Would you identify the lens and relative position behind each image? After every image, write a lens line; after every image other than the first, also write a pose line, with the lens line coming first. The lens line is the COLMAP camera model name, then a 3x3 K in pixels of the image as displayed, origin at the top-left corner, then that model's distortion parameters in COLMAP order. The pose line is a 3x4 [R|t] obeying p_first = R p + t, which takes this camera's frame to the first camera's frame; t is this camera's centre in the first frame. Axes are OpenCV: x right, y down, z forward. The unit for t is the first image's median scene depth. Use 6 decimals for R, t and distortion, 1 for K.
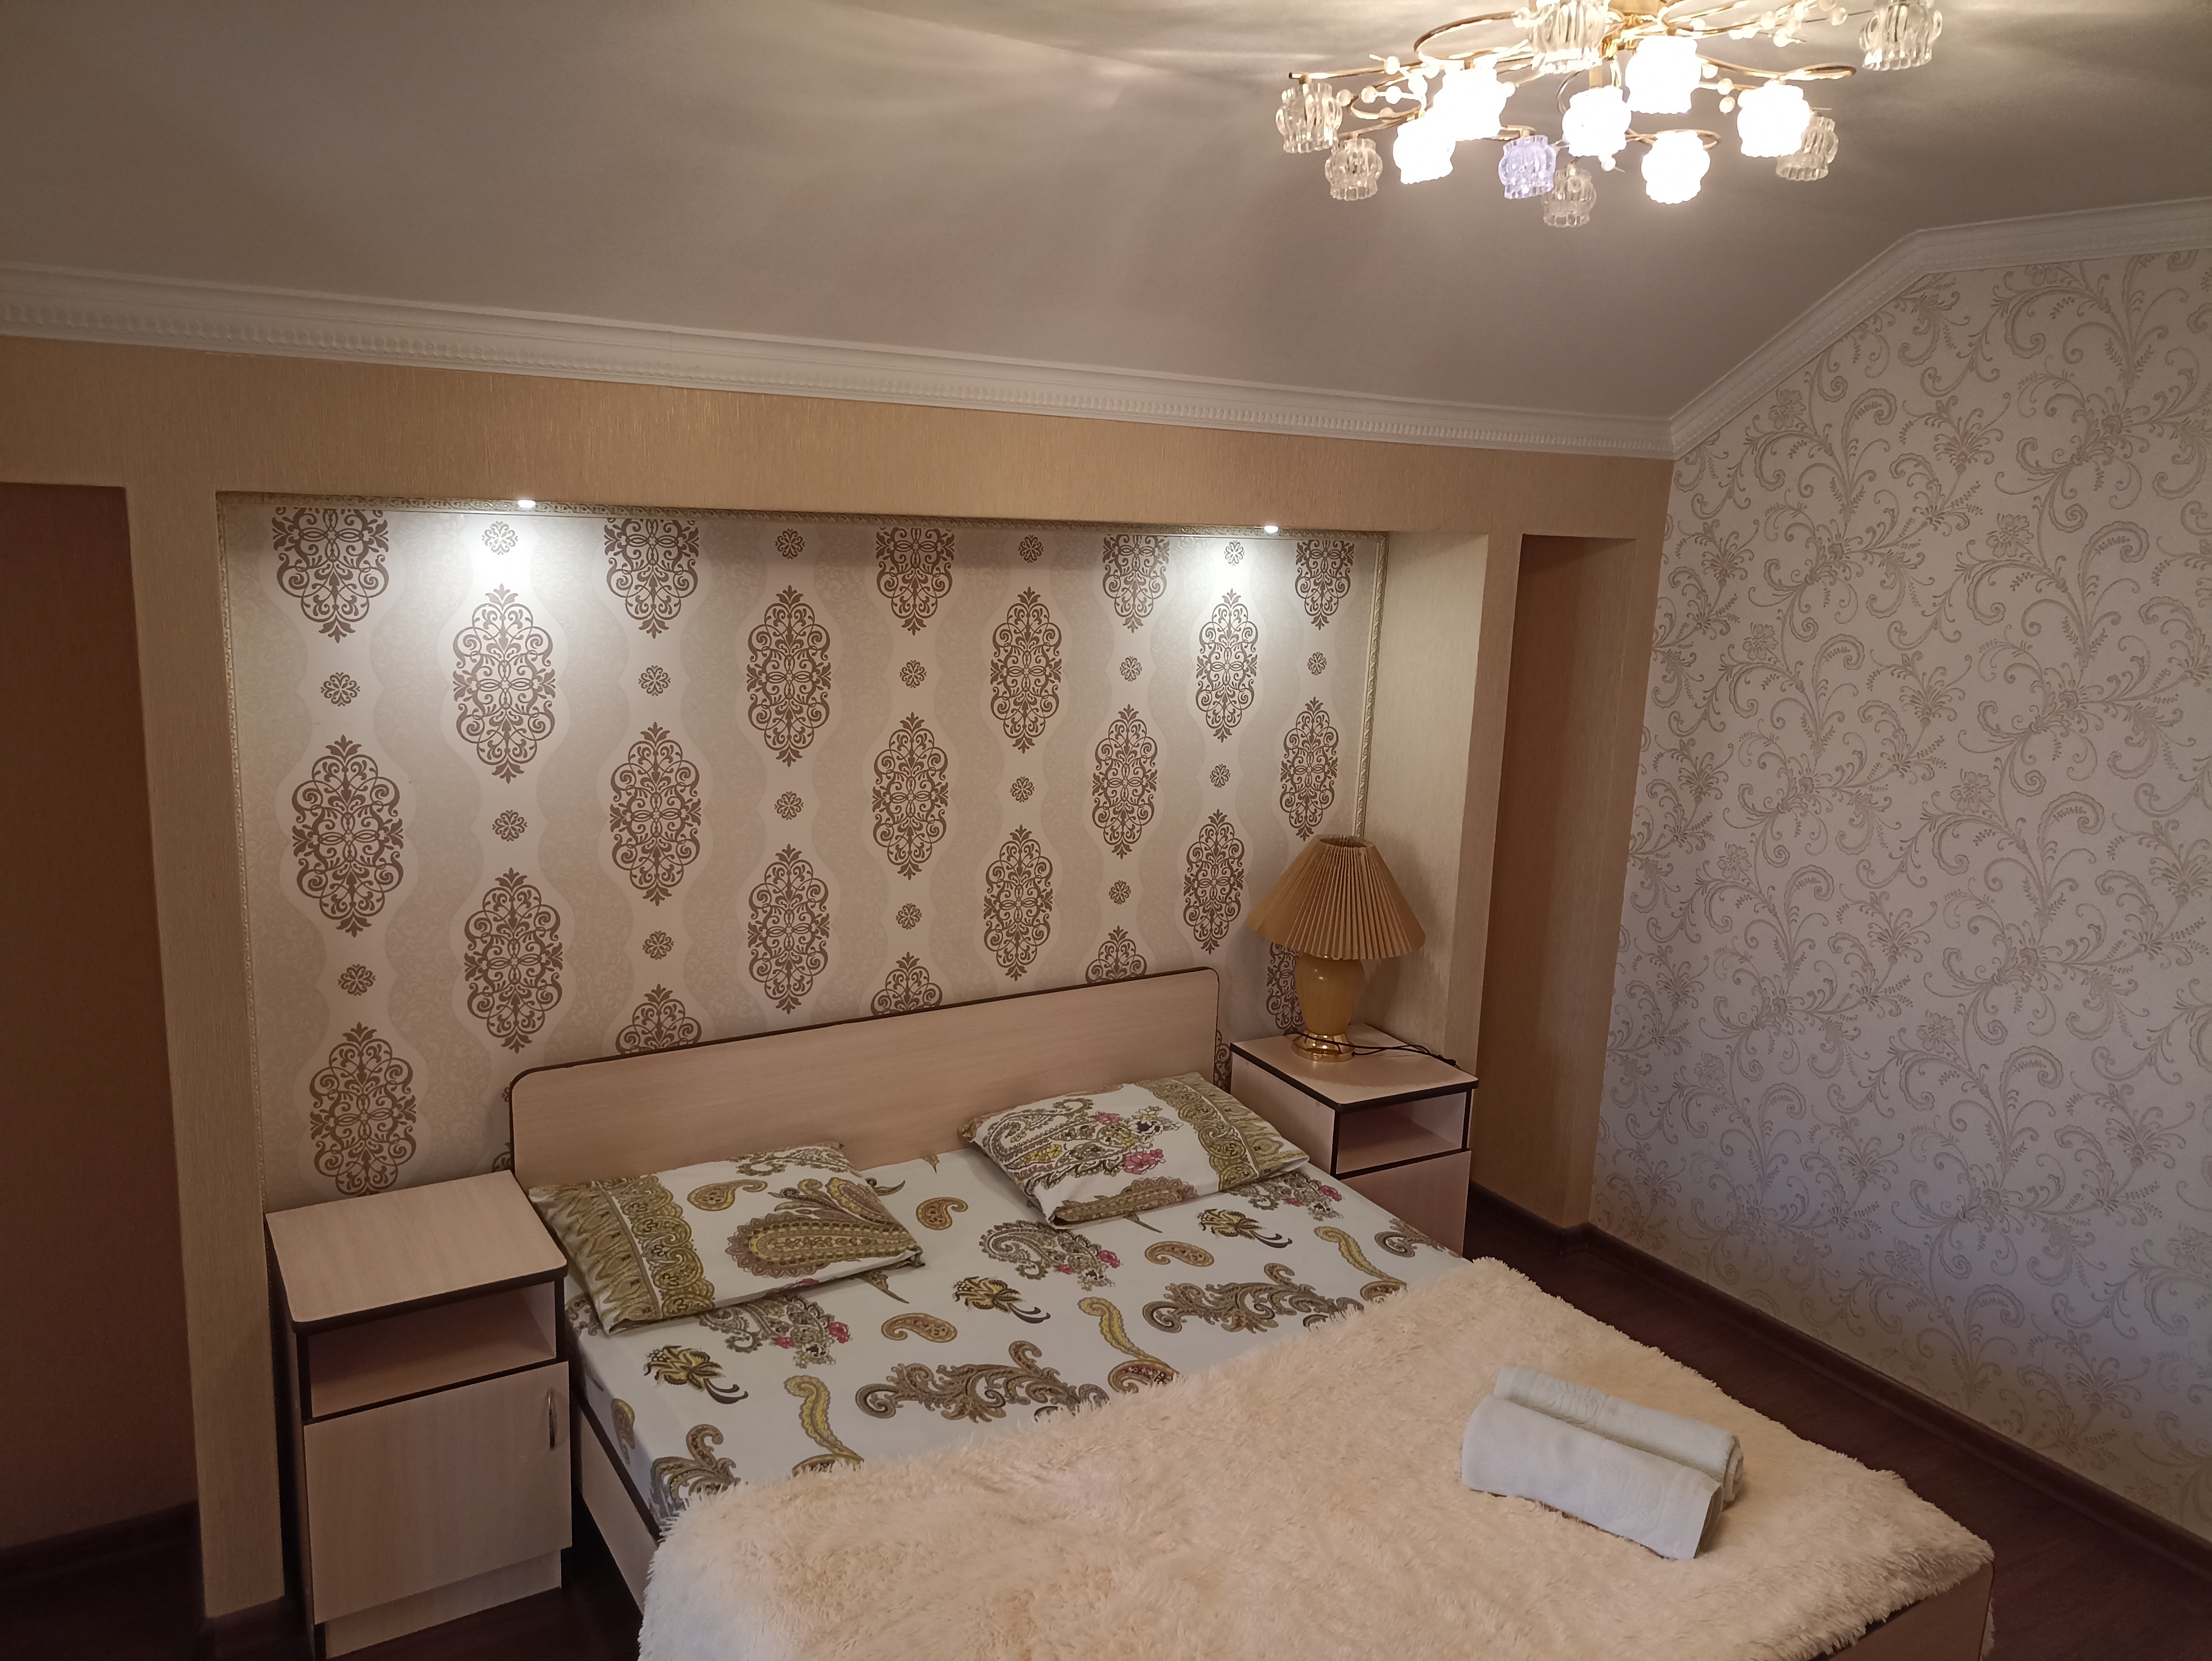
lens RADIAL K [[1606.3, 0, 1106.0], [0, 1606.3, 830.5], [0, 0, 1]] dist [0.048498, -0.046531]
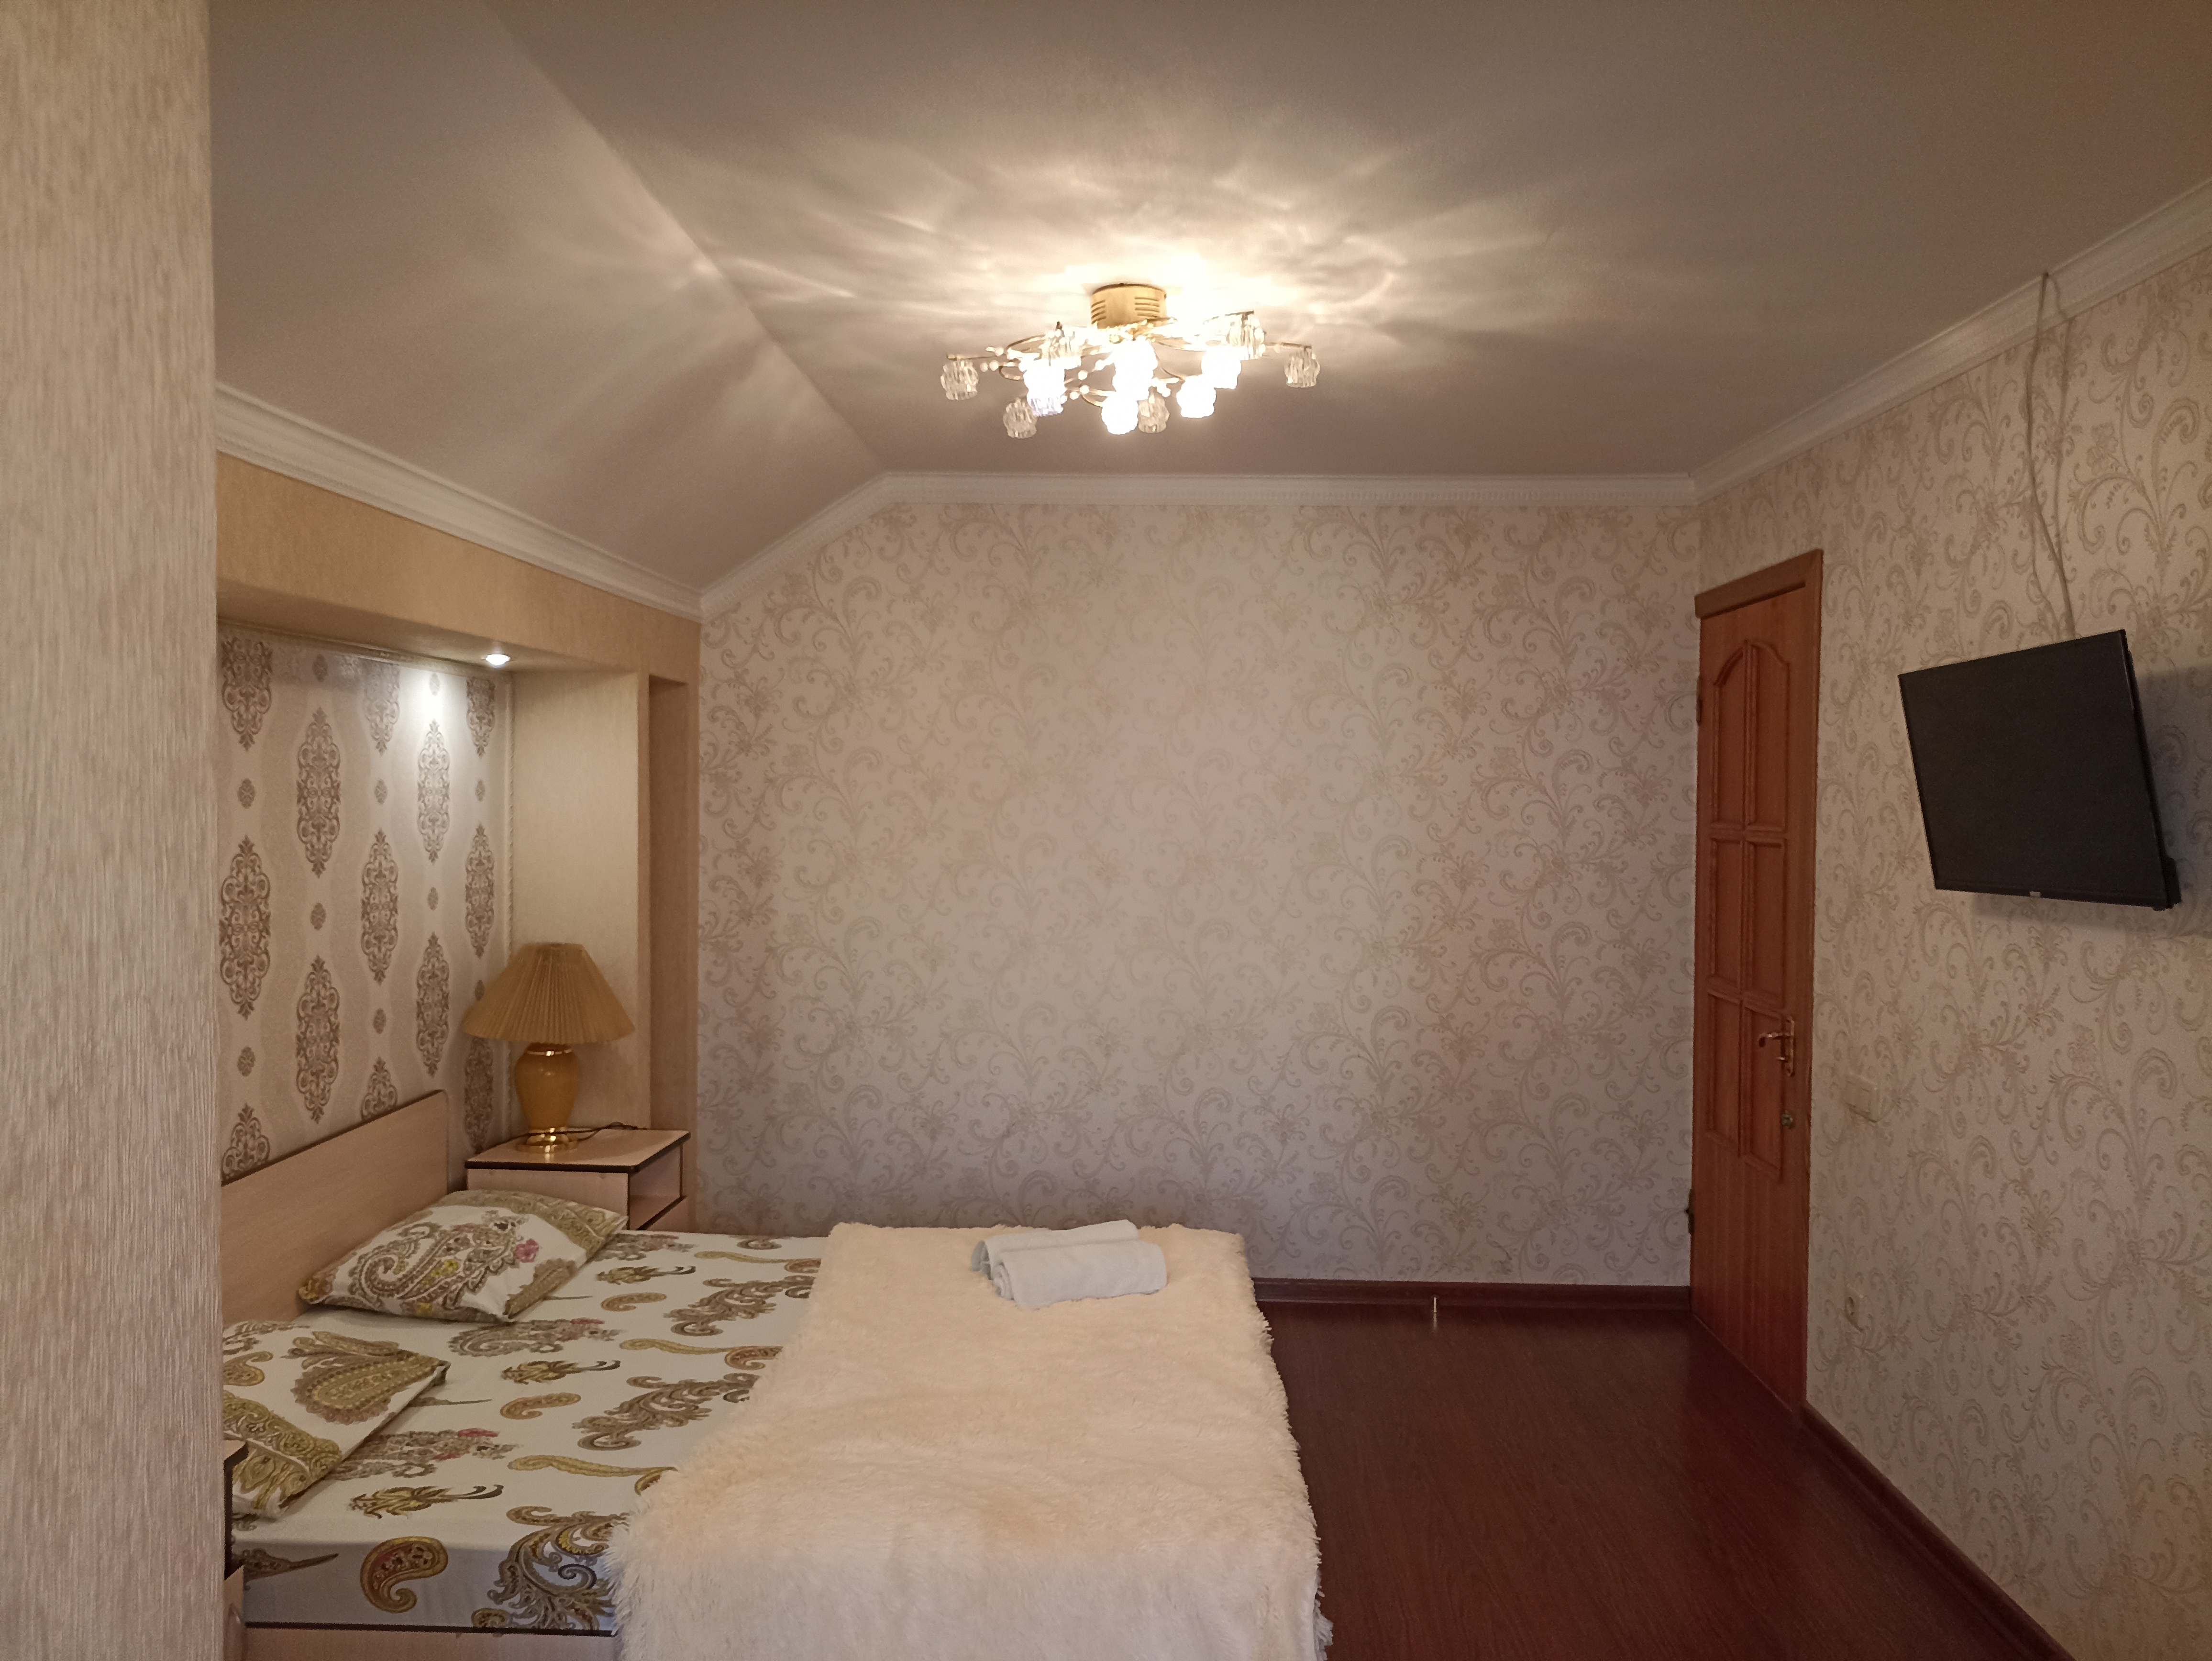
lens RADIAL K [[1606.3, 0, 1106.0], [0, 1606.3, 830.5], [0, 0, 1]] dist [0.048498, -0.046531]
pose [[0.558970, -0.060780, 0.826957, -0.601423], [0.182112, 0.981958, -0.050924, 0.060486], [-0.808942, 0.179064, 0.559954, 0.071150]]
